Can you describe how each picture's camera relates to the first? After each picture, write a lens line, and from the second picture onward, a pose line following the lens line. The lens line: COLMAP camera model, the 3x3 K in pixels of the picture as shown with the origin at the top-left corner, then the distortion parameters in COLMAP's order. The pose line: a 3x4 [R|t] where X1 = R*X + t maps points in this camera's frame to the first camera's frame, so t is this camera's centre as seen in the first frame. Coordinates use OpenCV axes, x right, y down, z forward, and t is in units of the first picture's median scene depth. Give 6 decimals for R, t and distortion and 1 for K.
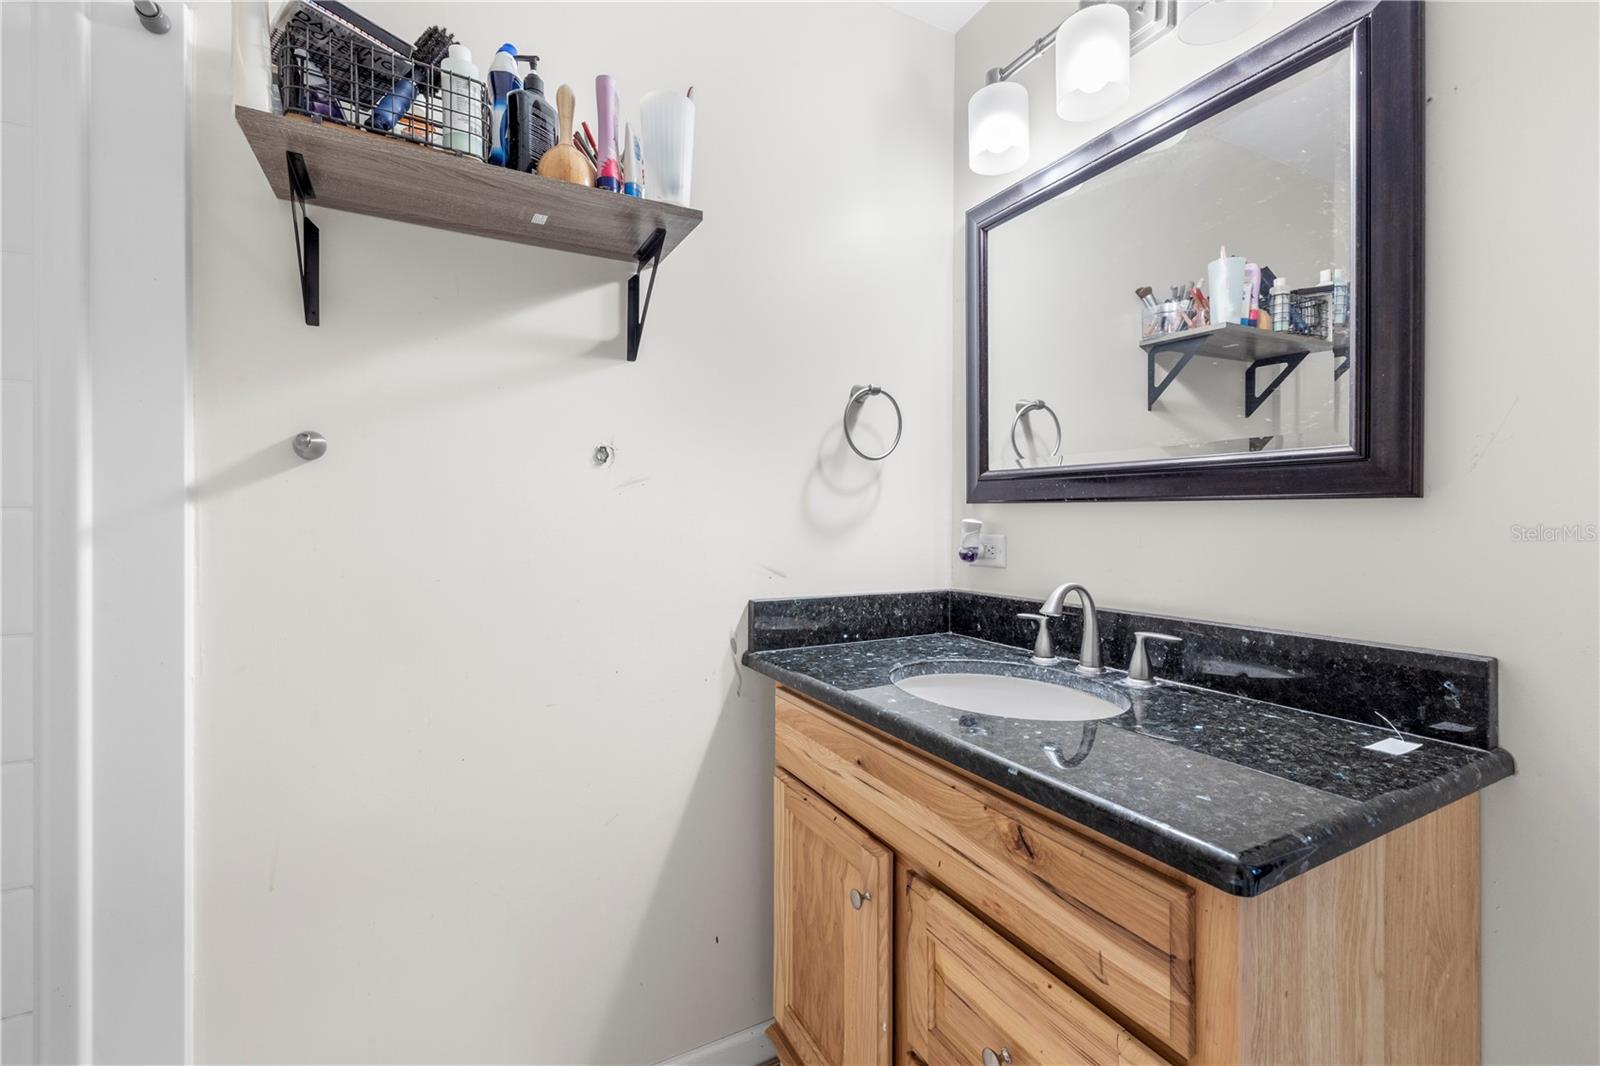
lens RADIAL K [[682.1, 0, 800.1], [0, 682.1, 520.4], [0, 0, 1]] dist [0.000618, 0.000022]
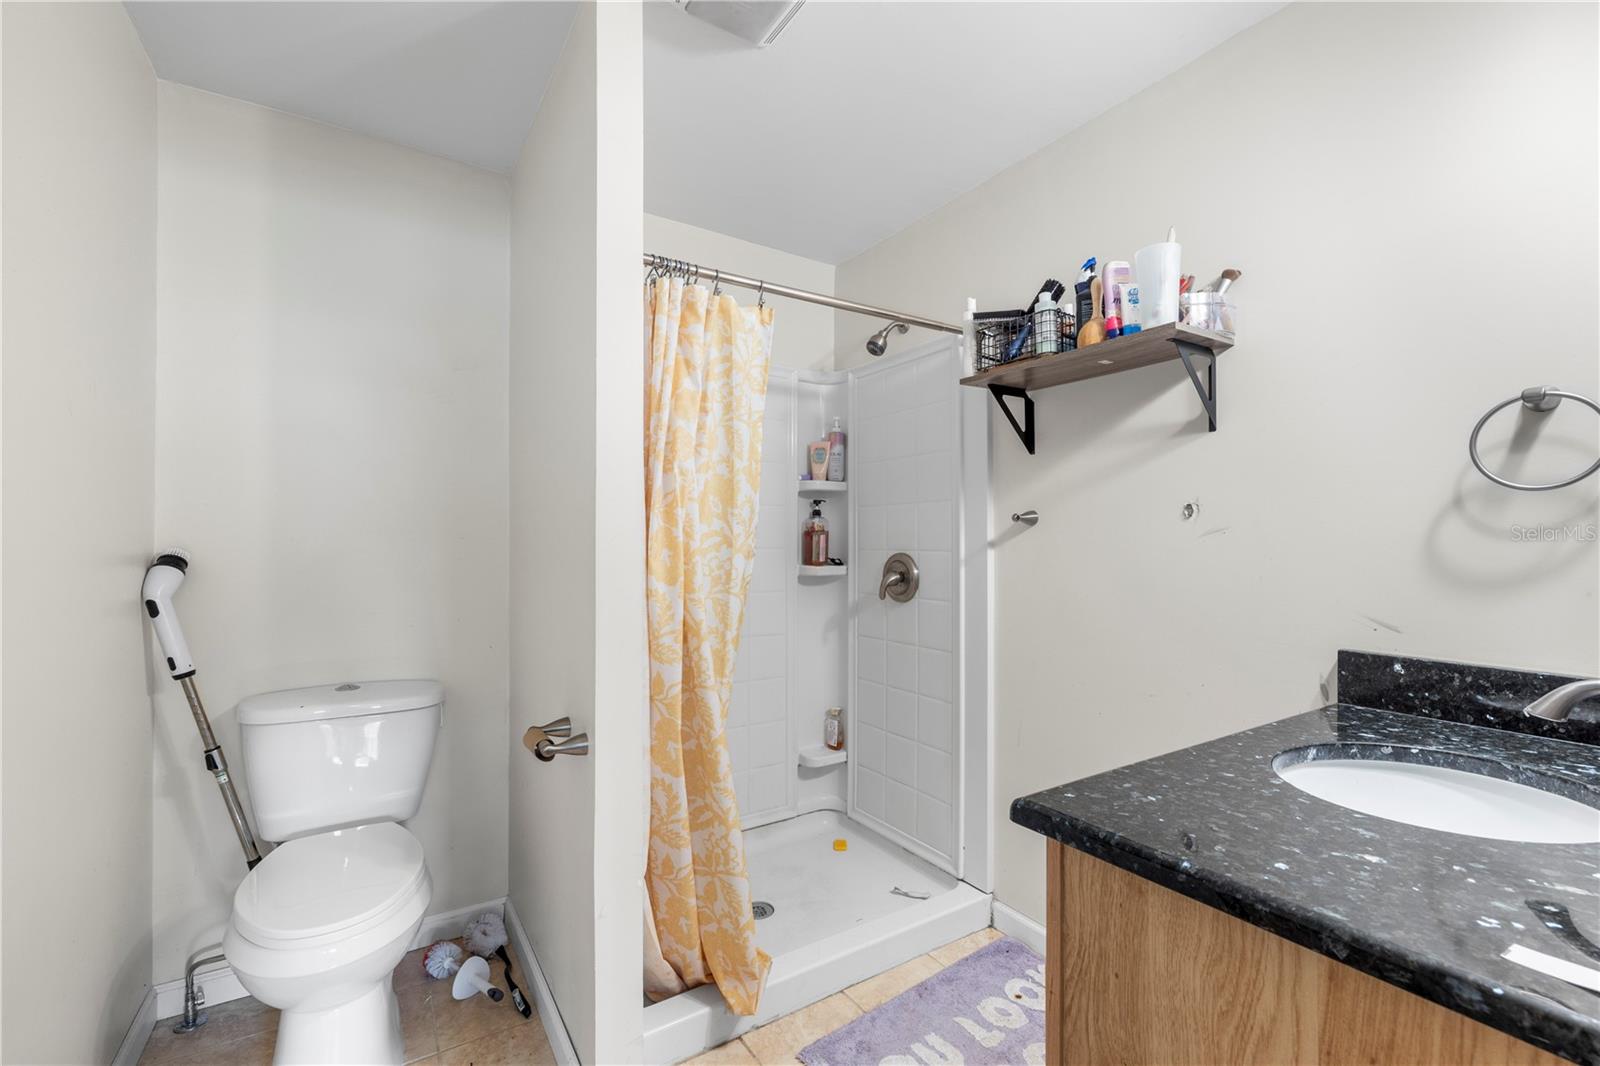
lens RADIAL K [[682.1, 0, 800.0], [0, 682.1, 540.5], [0, 0, 1]] dist [0.000618, 0.000022]
pose [[0.081611, -0.005956, -0.996646, 0.979446], [-0.013314, 0.999886, -0.007065, -0.023100], [0.996575, 0.013846, 0.081522, 0.183248]]
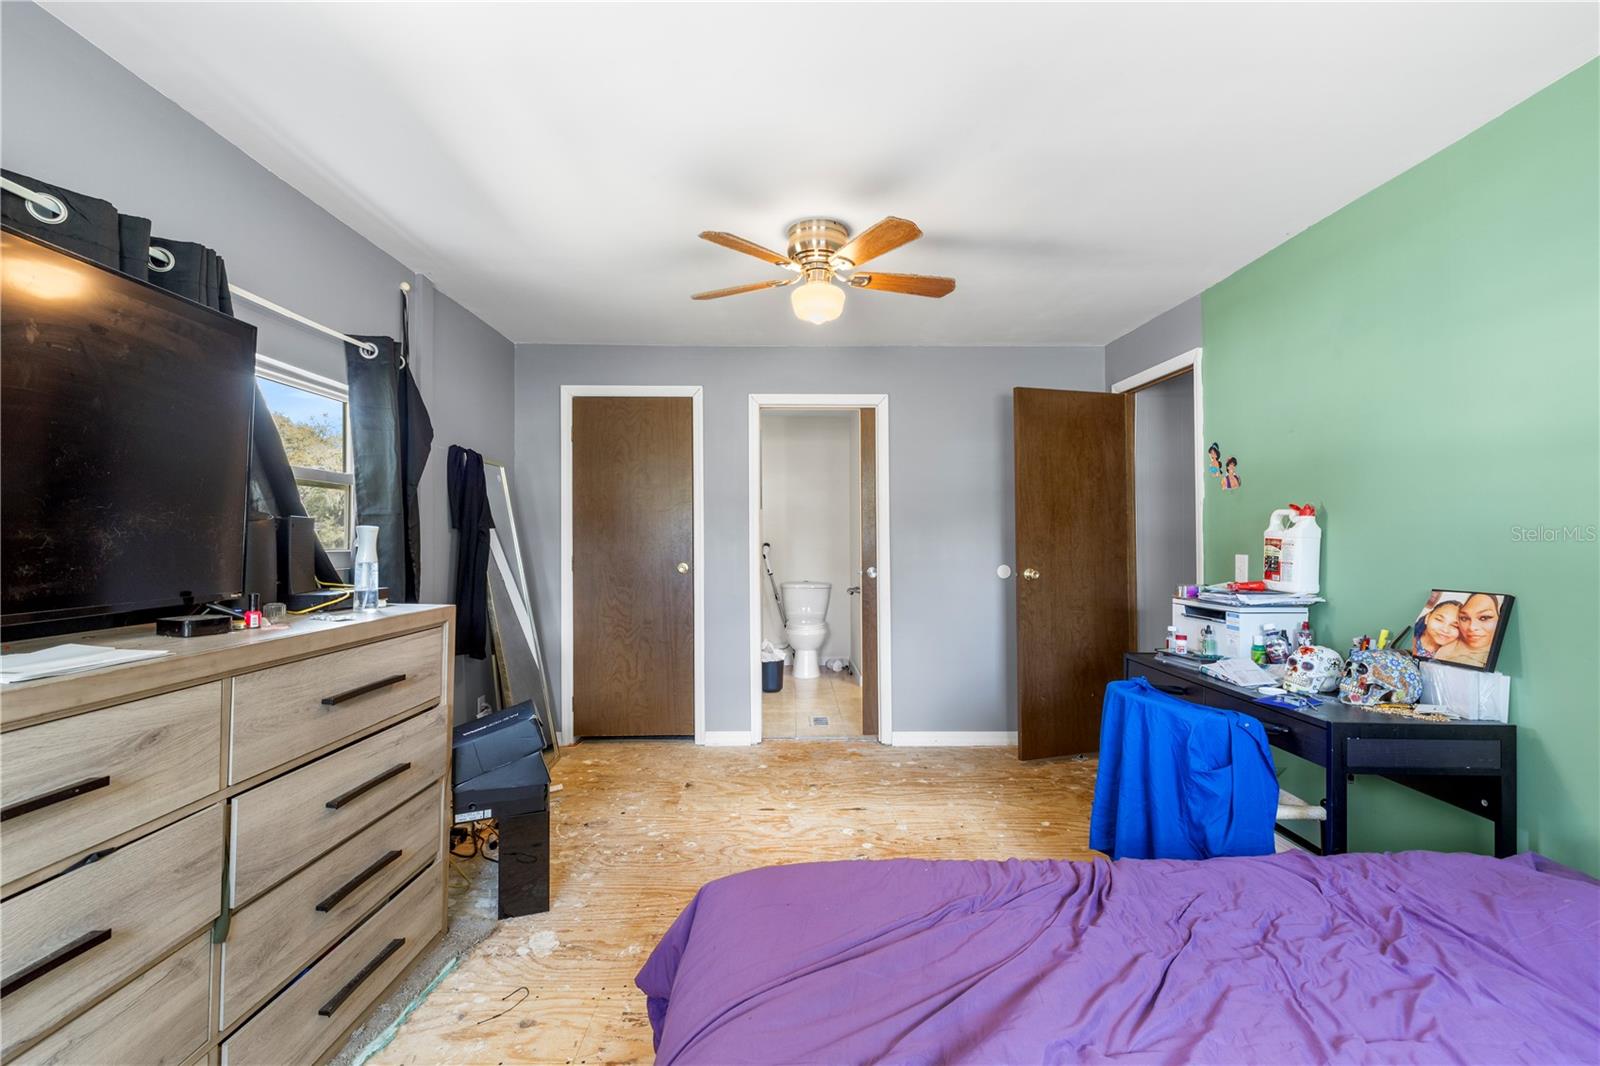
lens RADIAL K [[682.1, 0, 800.9], [0, 682.1, 533.2], [0, 0, 1]] dist [0.000618, 0.000022]
pose [[-0.474161, -0.010118, -0.880380, 2.181579], [-0.010509, 0.999928, -0.005831, -0.026790], [0.880375, 0.006487, -0.474233, 0.804827]]
